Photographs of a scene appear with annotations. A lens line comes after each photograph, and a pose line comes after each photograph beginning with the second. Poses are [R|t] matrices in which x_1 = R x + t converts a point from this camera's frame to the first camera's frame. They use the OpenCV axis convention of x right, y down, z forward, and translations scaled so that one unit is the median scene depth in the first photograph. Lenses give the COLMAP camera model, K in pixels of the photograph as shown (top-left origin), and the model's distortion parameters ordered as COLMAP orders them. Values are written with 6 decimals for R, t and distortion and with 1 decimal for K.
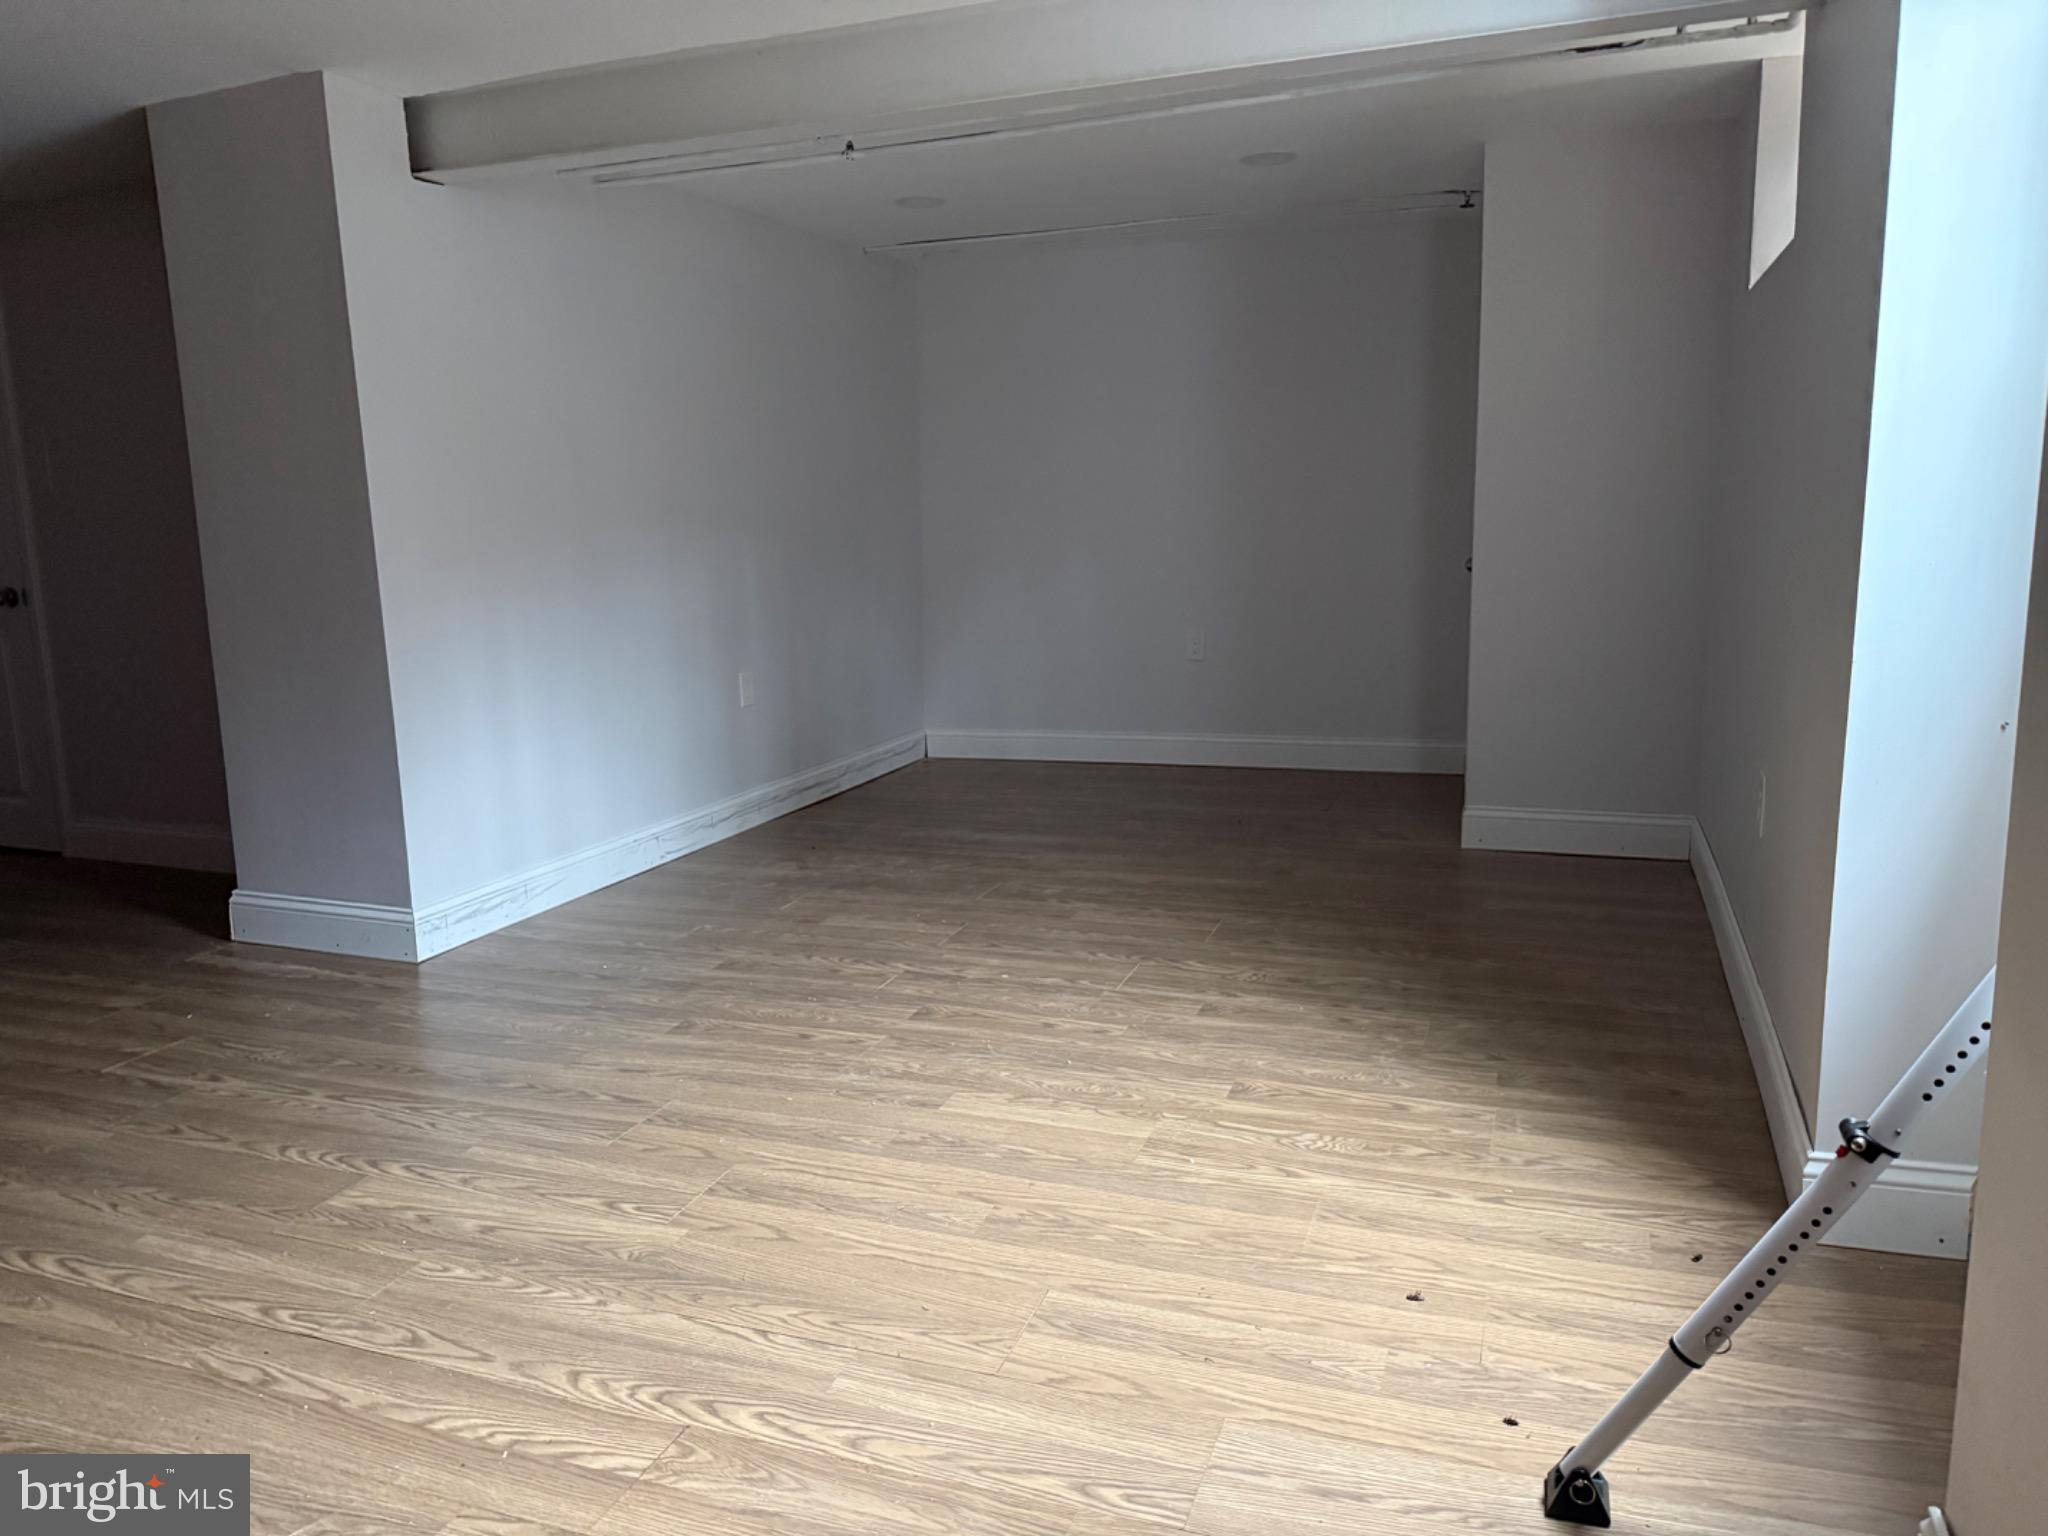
lens RADIAL K [[1438.5, 0, 1024.4], [0, 1438.5, 764.4], [0, 0, 1]] dist [0.026440, -0.023513]
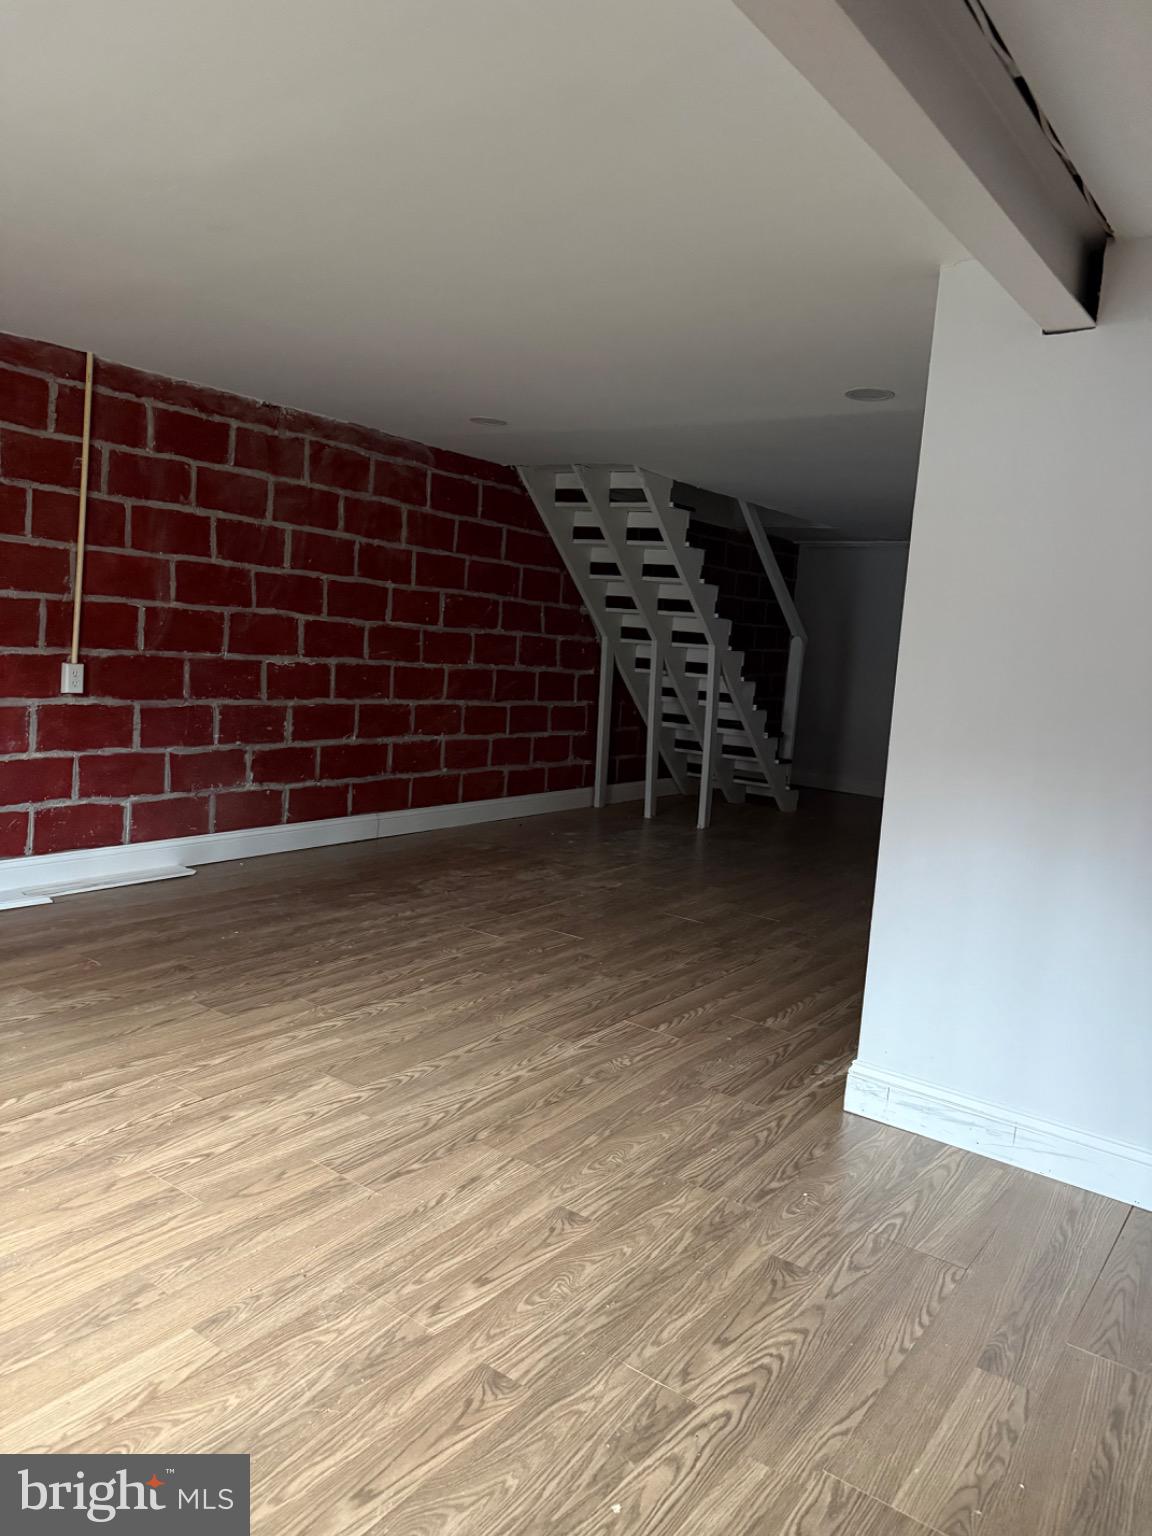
lens RADIAL K [[1078.9, 0, 576.2], [0, 1078.9, 768.6], [0, 0, 1]] dist [0.026440, -0.023513]
pose [[-0.277456, 0.126477, -0.952377, 0.445577], [-0.229184, 0.953965, 0.193456, -0.262035], [0.933002, 0.271945, -0.235697, 1.214793]]
